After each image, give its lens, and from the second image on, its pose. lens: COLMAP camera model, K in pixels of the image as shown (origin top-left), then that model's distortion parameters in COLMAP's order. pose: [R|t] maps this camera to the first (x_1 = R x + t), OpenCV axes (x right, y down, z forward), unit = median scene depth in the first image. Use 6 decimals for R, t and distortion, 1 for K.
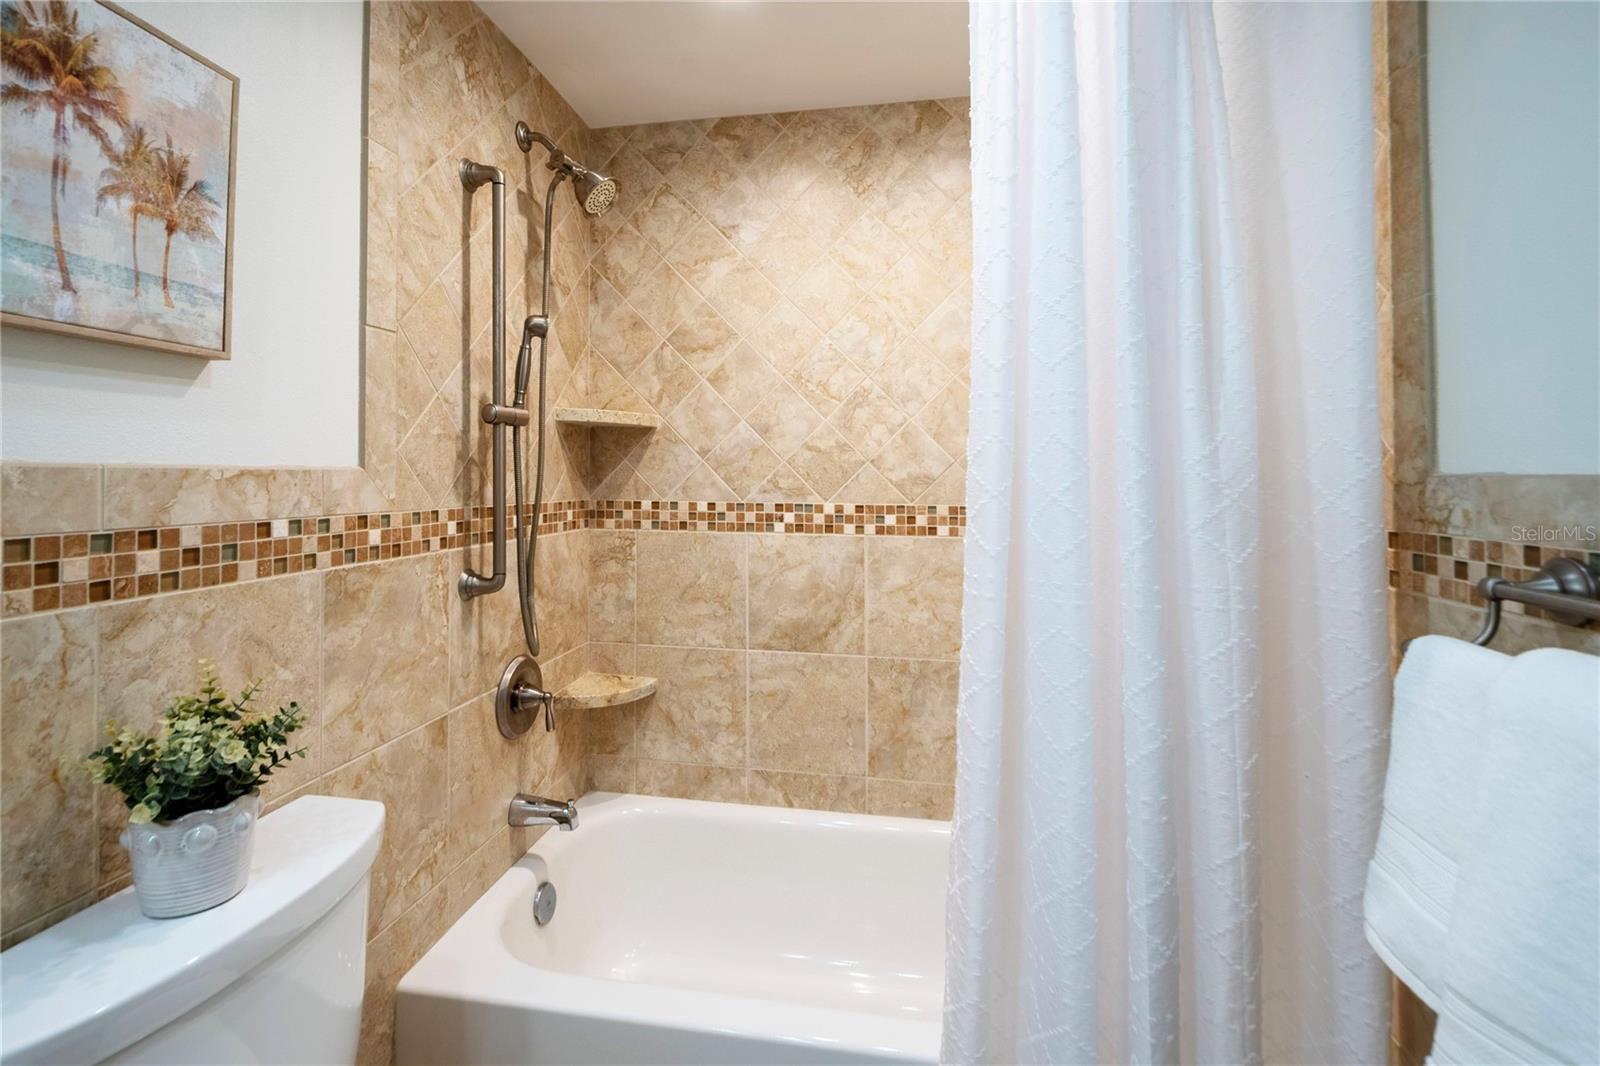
lens RADIAL K [[733.1, 0, 783.4], [0, 733.1, 493.6], [0, 0, 1]] dist [0.001430, -0.008220]
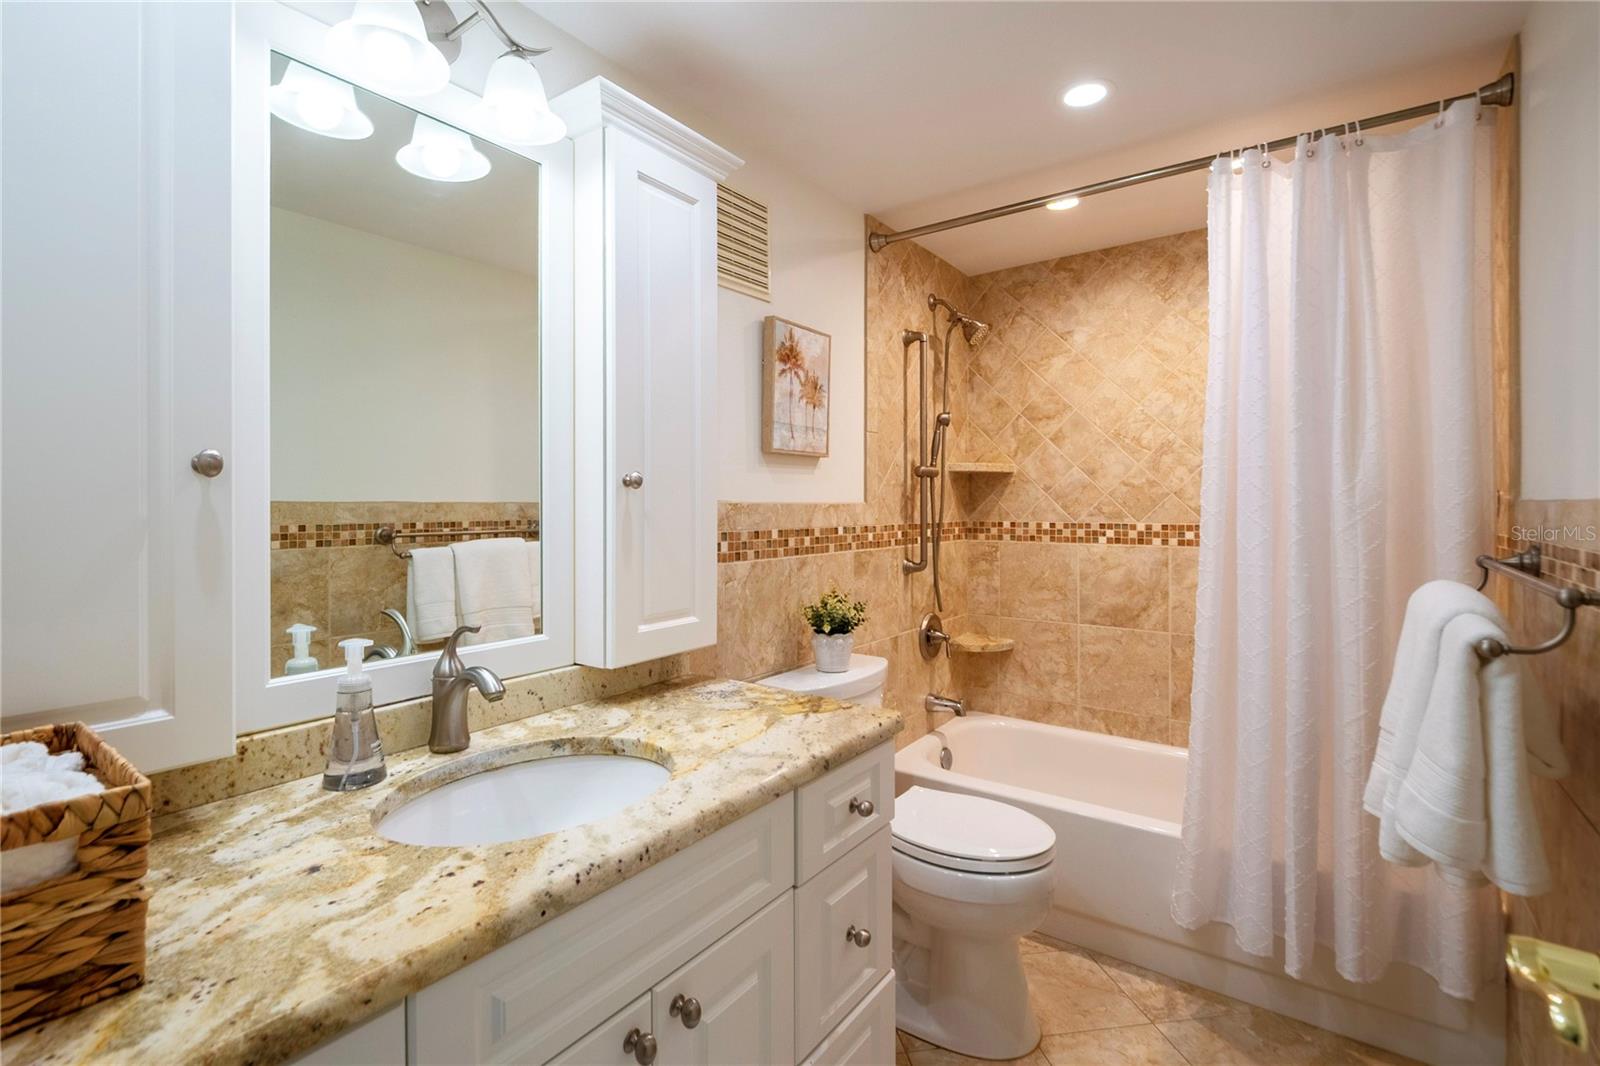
lens RADIAL K [[719.3, 0, 790.3], [0, 719.3, 520.4], [0, 0, 1]] dist [0.014221, -0.007986]
pose [[0.894991, 0.000243, -0.446085, 0.078149], [-0.001522, 0.999996, -0.002507, 0.012042], [0.446082, 0.002923, 0.894987, -0.542921]]
